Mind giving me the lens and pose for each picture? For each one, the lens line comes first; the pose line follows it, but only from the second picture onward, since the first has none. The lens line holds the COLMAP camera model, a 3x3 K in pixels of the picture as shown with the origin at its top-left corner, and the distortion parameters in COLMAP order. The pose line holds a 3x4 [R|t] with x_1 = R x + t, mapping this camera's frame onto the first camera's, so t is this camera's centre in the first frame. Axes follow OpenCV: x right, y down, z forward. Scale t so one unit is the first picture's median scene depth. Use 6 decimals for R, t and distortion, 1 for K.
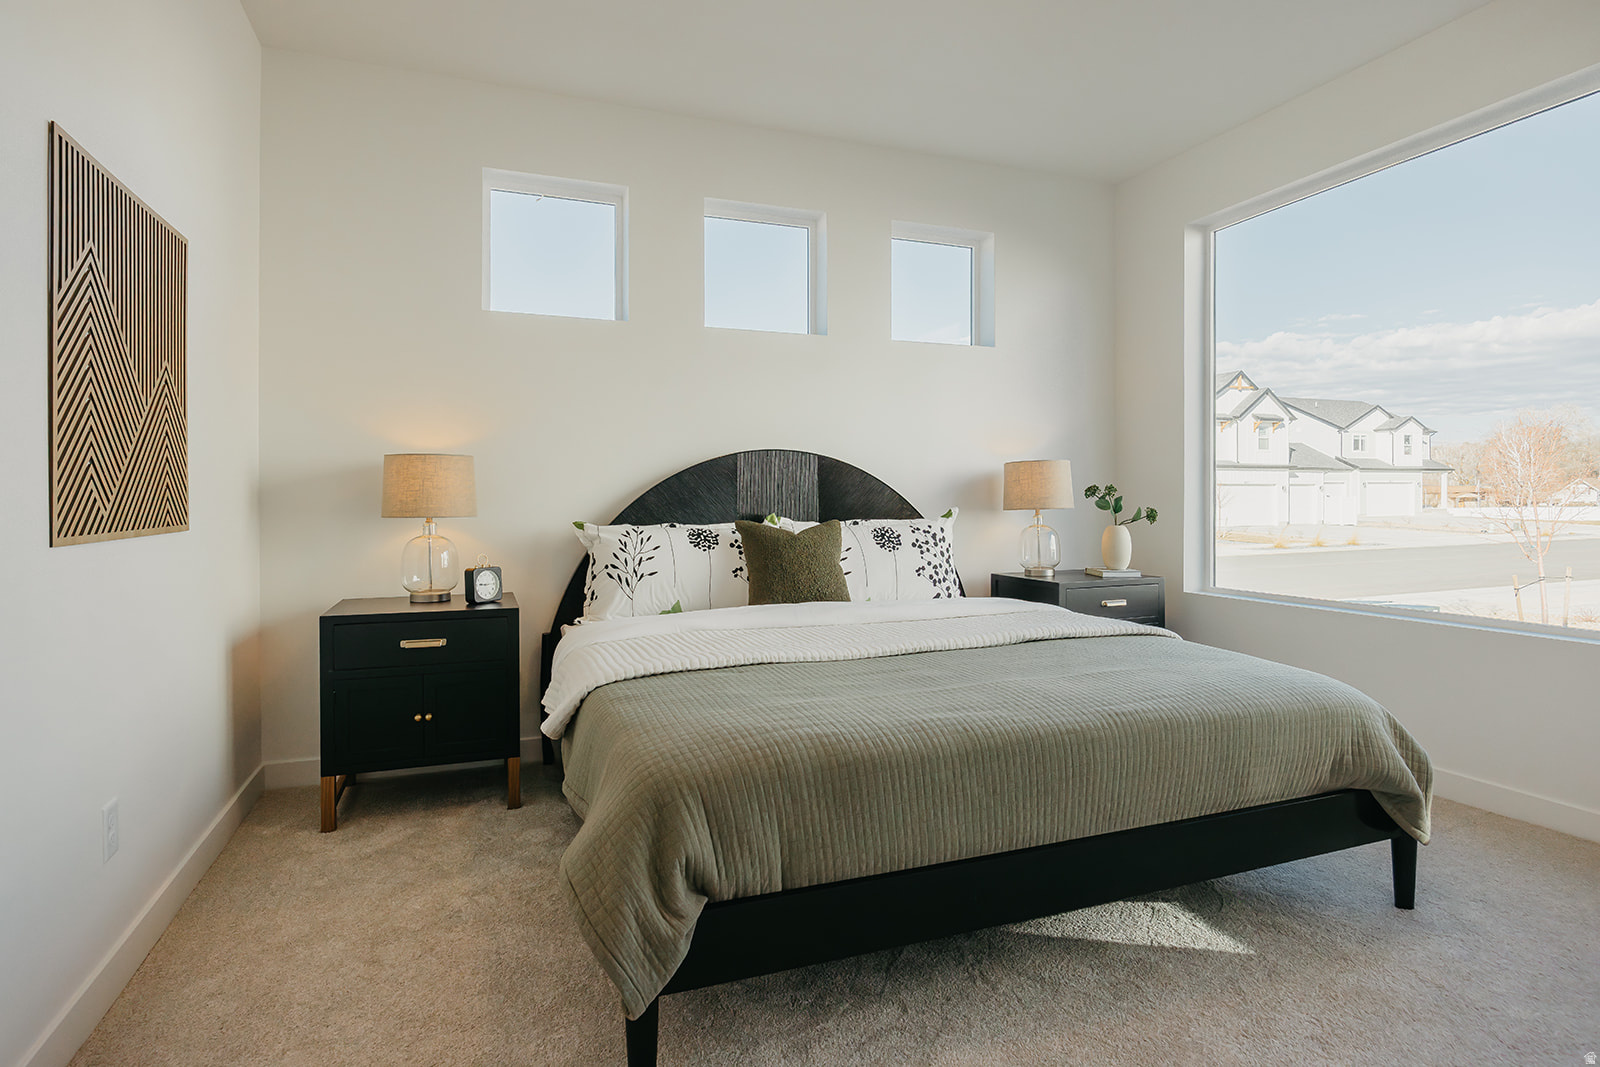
lens RADIAL K [[855.7, 0, 793.9], [0, 855.7, 500.6], [0, 0, 1]] dist [-0.000969, 0.000301]
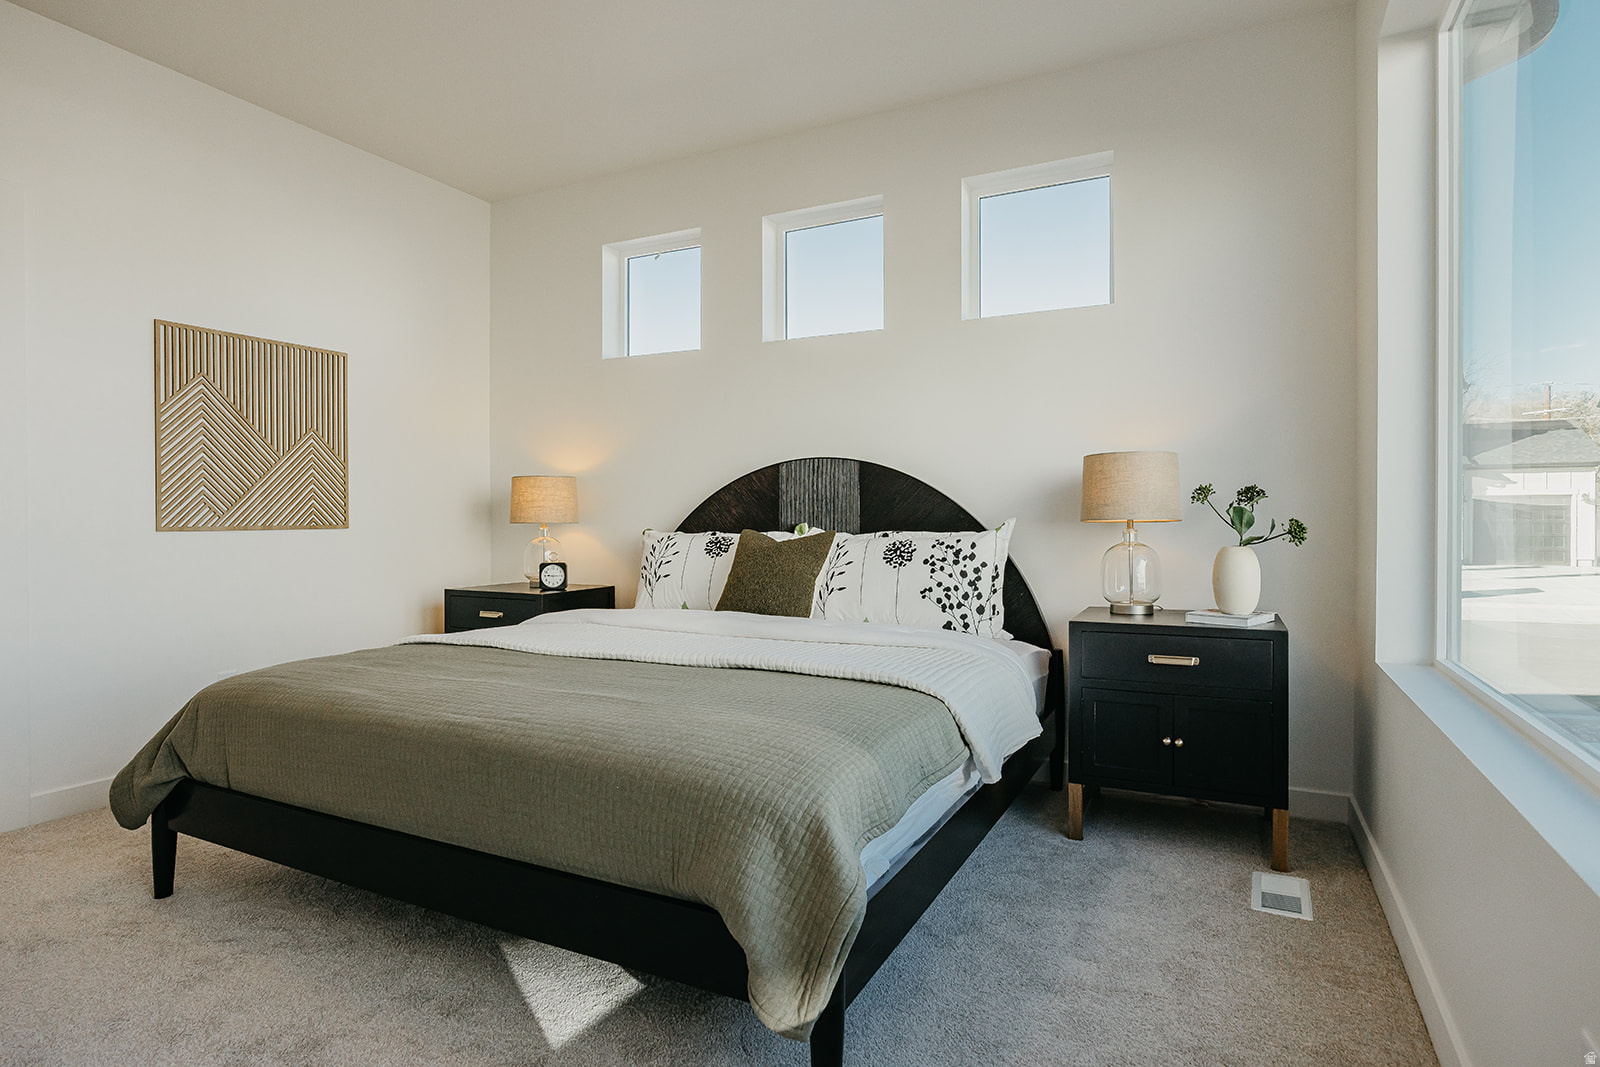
lens RADIAL K [[855.7, 0, 736.0], [0, 855.7, 511.8], [0, 0, 1]] dist [-0.000969, 0.000301]
pose [[0.657414, -0.001878, -0.753527, 0.652511], [0.001894, 0.999998, -0.000840, 0.002705], [0.753527, -0.000875, 0.657416, 0.298785]]
